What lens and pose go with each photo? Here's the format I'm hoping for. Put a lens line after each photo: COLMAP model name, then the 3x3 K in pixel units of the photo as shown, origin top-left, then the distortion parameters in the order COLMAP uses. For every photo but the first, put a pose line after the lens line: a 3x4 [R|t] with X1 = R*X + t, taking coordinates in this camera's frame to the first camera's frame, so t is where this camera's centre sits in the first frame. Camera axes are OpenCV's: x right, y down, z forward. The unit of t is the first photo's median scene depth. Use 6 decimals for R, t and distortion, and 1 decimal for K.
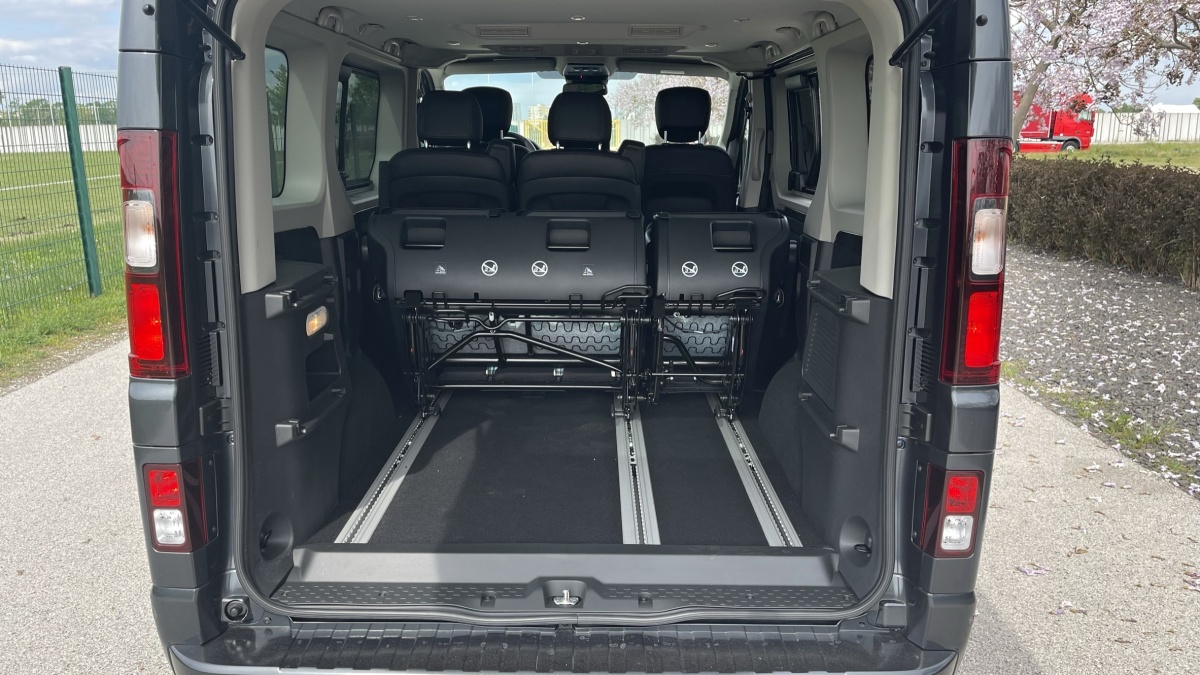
lens RADIAL K [[904.9, 0, 612.9], [0, 904.9, 339.6], [0, 0, 1]] dist [0.054894, -0.071143]
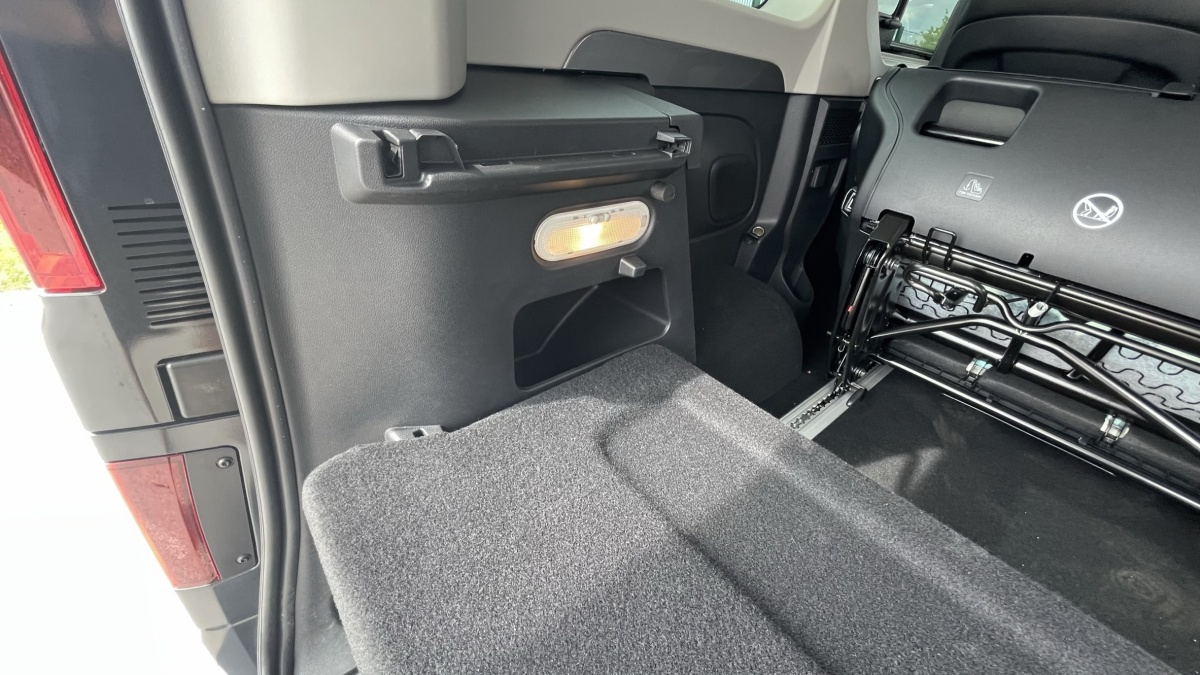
lens RADIAL K [[482.0, 0, 598.5], [0, 482.0, 338.0], [0, 0, 1]] dist [-0.007284, 0.001240]
pose [[0.643974, 0.443779, -0.623183, -0.159967], [-0.253689, 0.892349, 0.373304, -0.065449], [0.721761, -0.082303, 0.687231, 0.873943]]
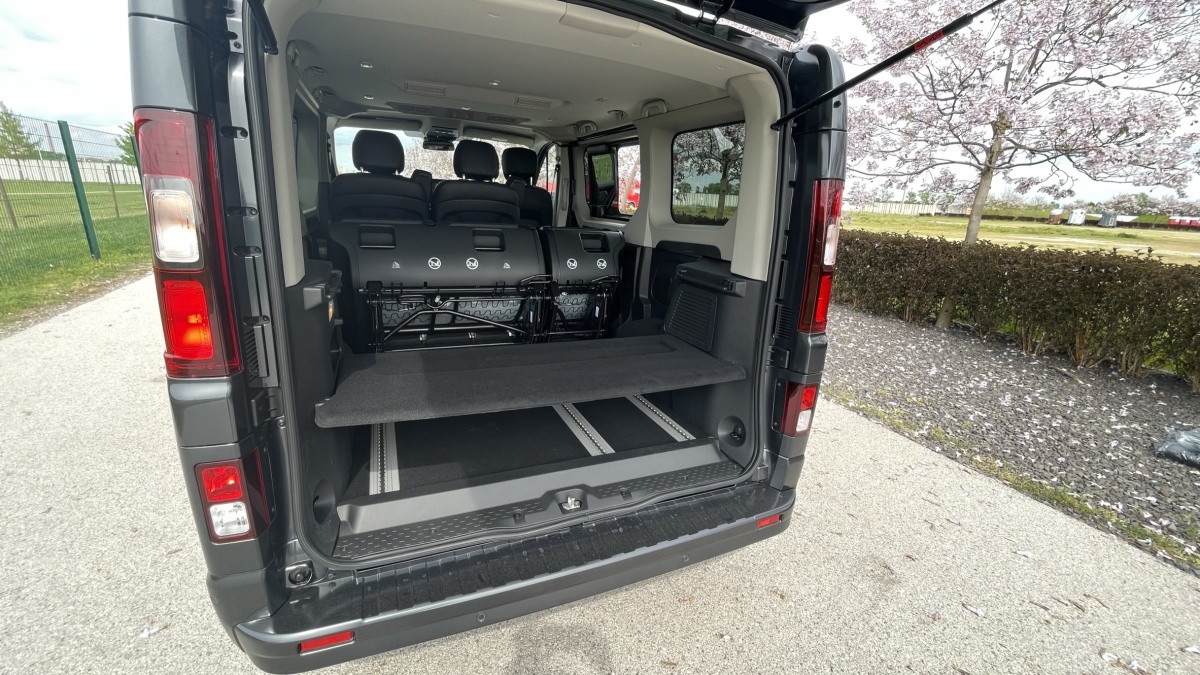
lens RADIAL K [[482.0, 0, 605.4], [0, 482.0, 336.0], [0, 0, 1]] dist [-0.007284, 0.001240]
pose [[0.914227, -0.064037, 0.400111, -0.265814], [0.036940, 0.996493, 0.075081, -0.020559], [-0.403516, -0.053861, 0.913386, 0.308970]]
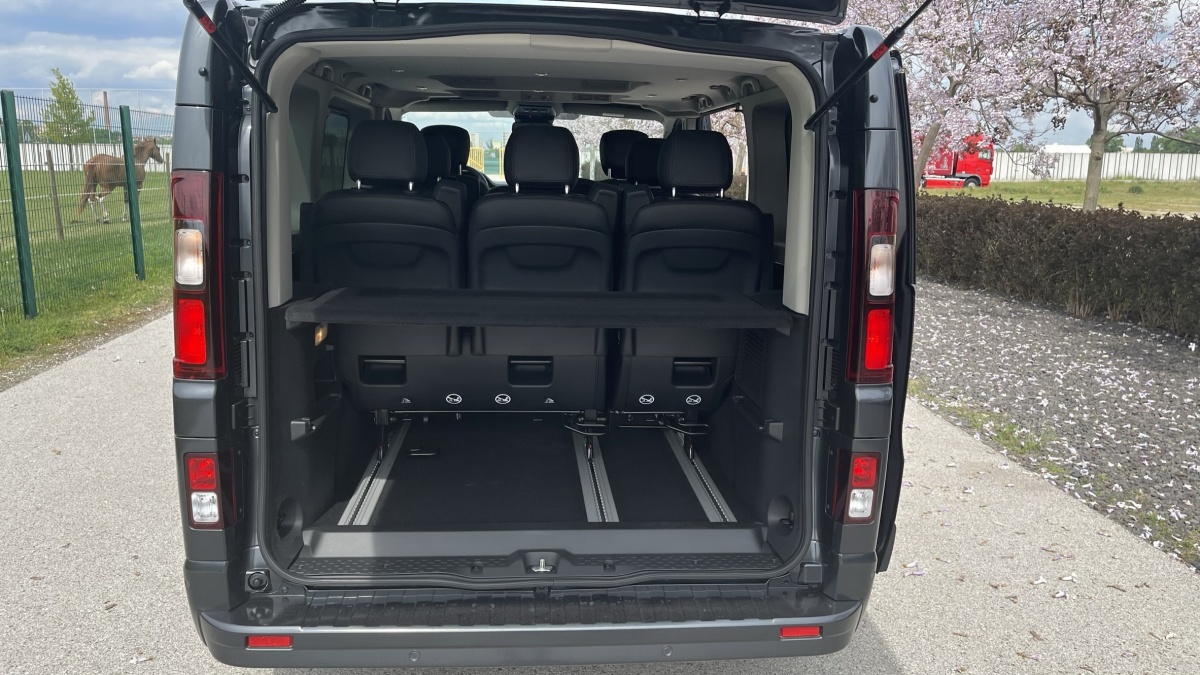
lens RADIAL K [[904.9, 0, 621.1], [0, 904.9, 327.9], [0, 0, 1]] dist [0.054894, -0.071143]
pose [[0.995771, 0.003213, 0.091818, -0.056112], [0.000657, 0.999113, -0.042094, 0.022454], [-0.091872, 0.041976, 0.994886, -0.190370]]
